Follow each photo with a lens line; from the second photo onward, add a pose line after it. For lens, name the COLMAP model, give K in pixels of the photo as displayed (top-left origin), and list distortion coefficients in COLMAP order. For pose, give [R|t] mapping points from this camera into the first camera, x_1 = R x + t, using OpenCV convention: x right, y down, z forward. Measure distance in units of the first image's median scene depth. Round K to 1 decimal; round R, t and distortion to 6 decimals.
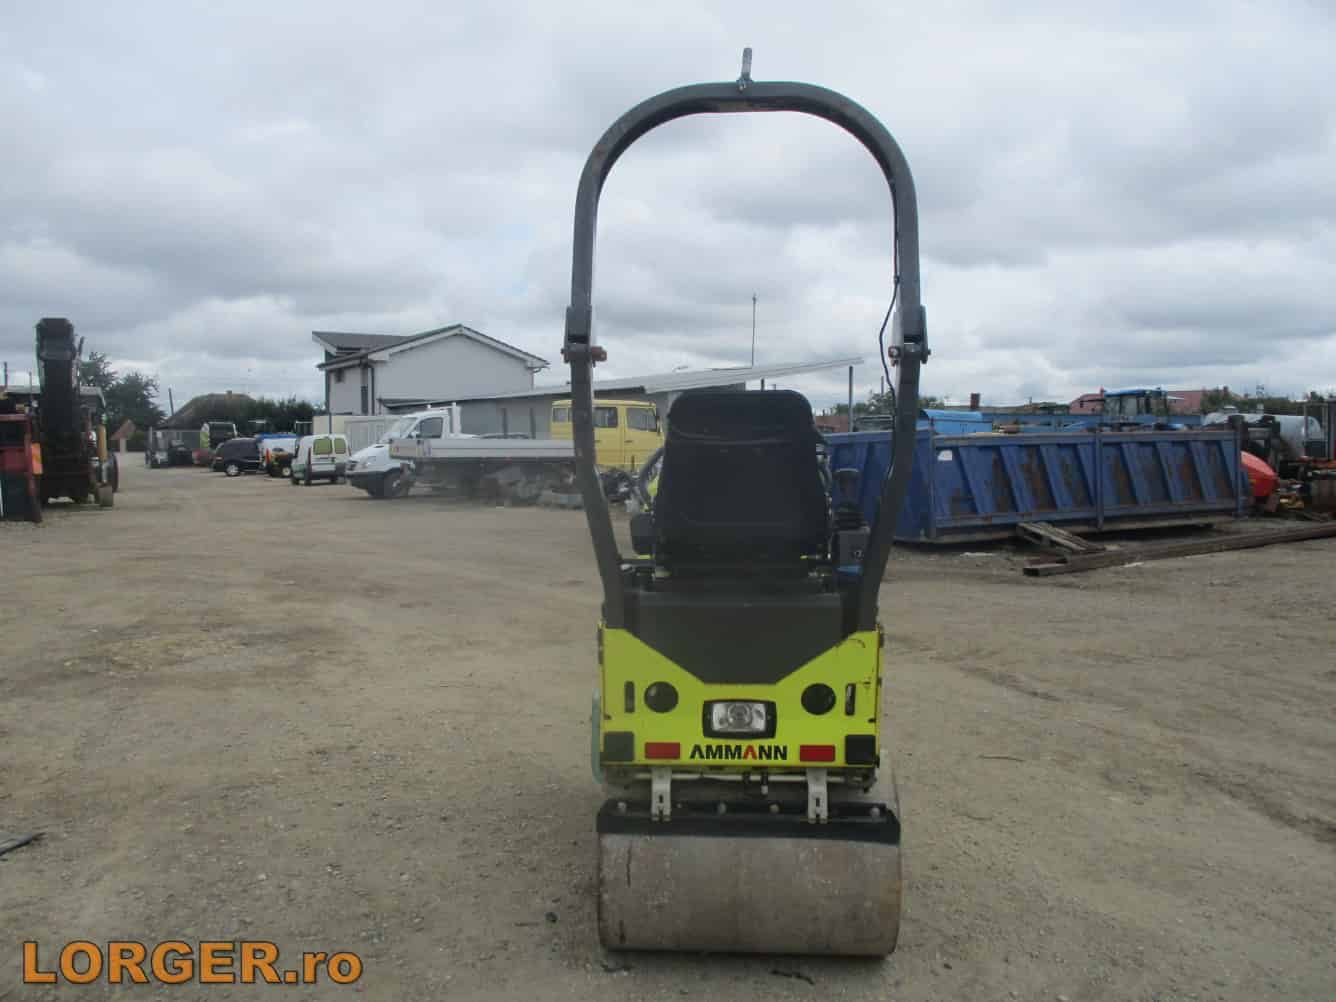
lens RADIAL K [[1144.2, 0, 679.0], [0, 1144.2, 509.8], [0, 0, 1]] dist [-0.049044, 0.037808]
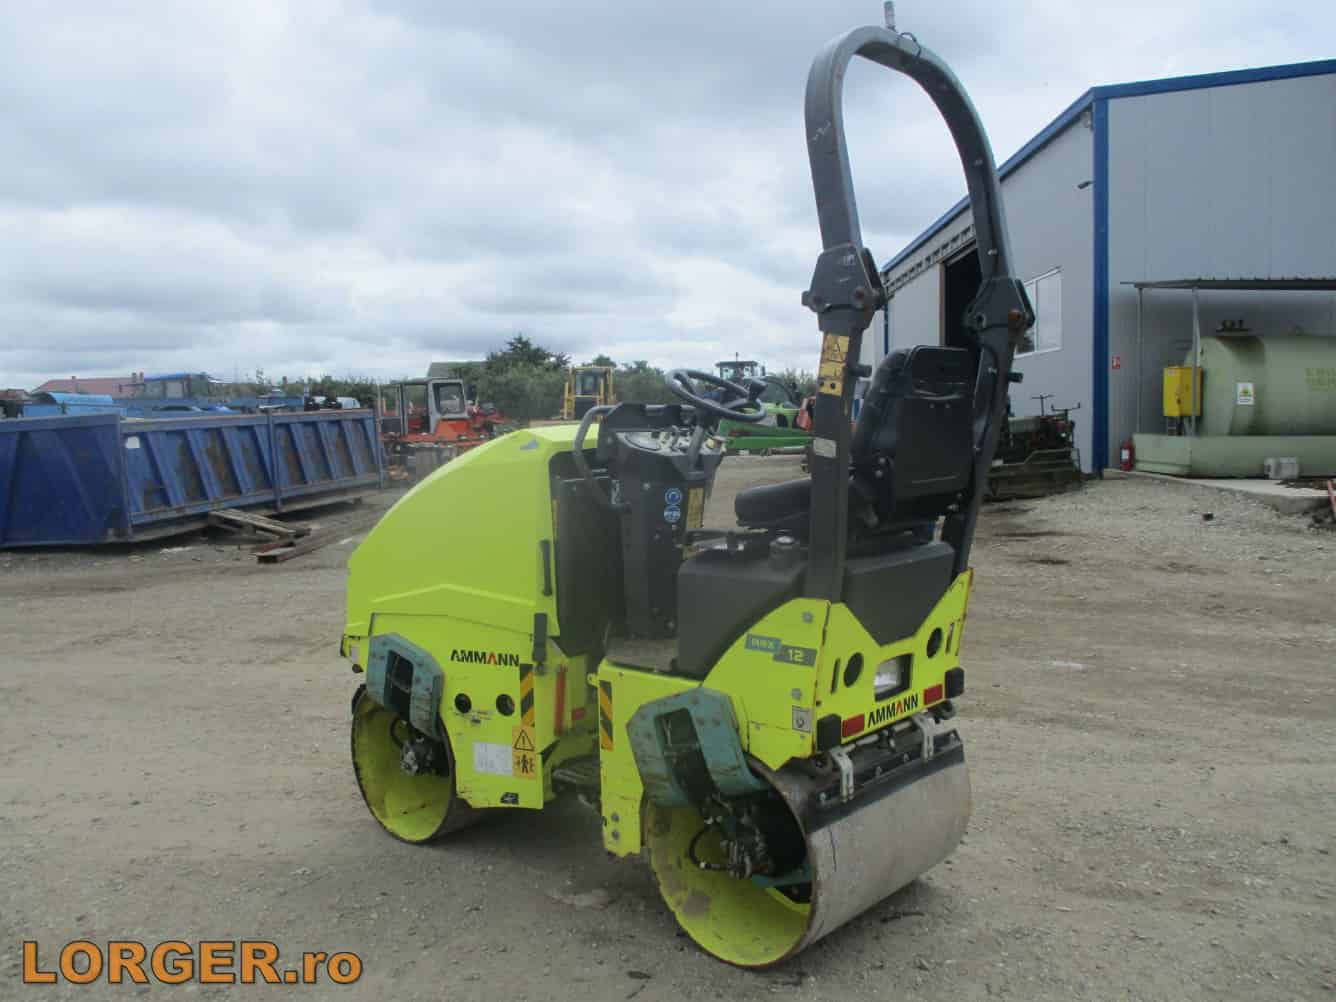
lens RADIAL K [[1144.2, 0, 674.9], [0, 1144.2, 497.7], [0, 0, 1]] dist [-0.049044, 0.037808]
pose [[0.632072, -0.076793, 0.771095, -0.173796], [0.075933, 0.996427, 0.036991, -0.005294], [-0.771180, 0.035170, 0.635644, 0.105550]]
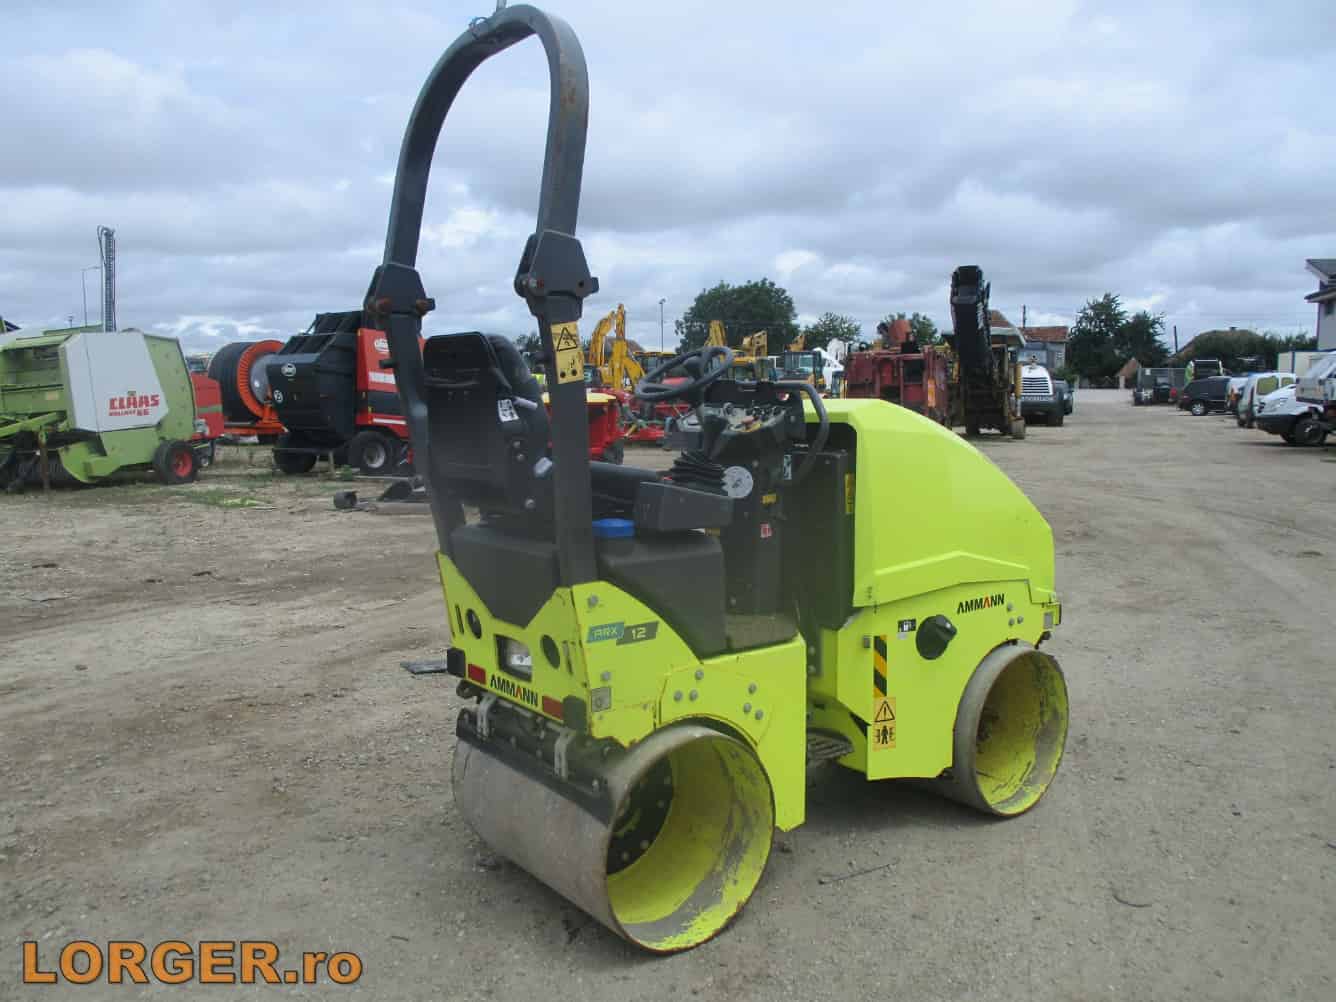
lens RADIAL K [[1144.2, 0, 676.0], [0, 1144.2, 504.9], [0, 0, 1]] dist [-0.049044, 0.037808]
pose [[0.649060, 0.088893, -0.755526, 0.189319], [-0.050692, 0.995996, 0.073638, -0.007319], [0.759047, -0.009496, 0.650967, 0.093587]]
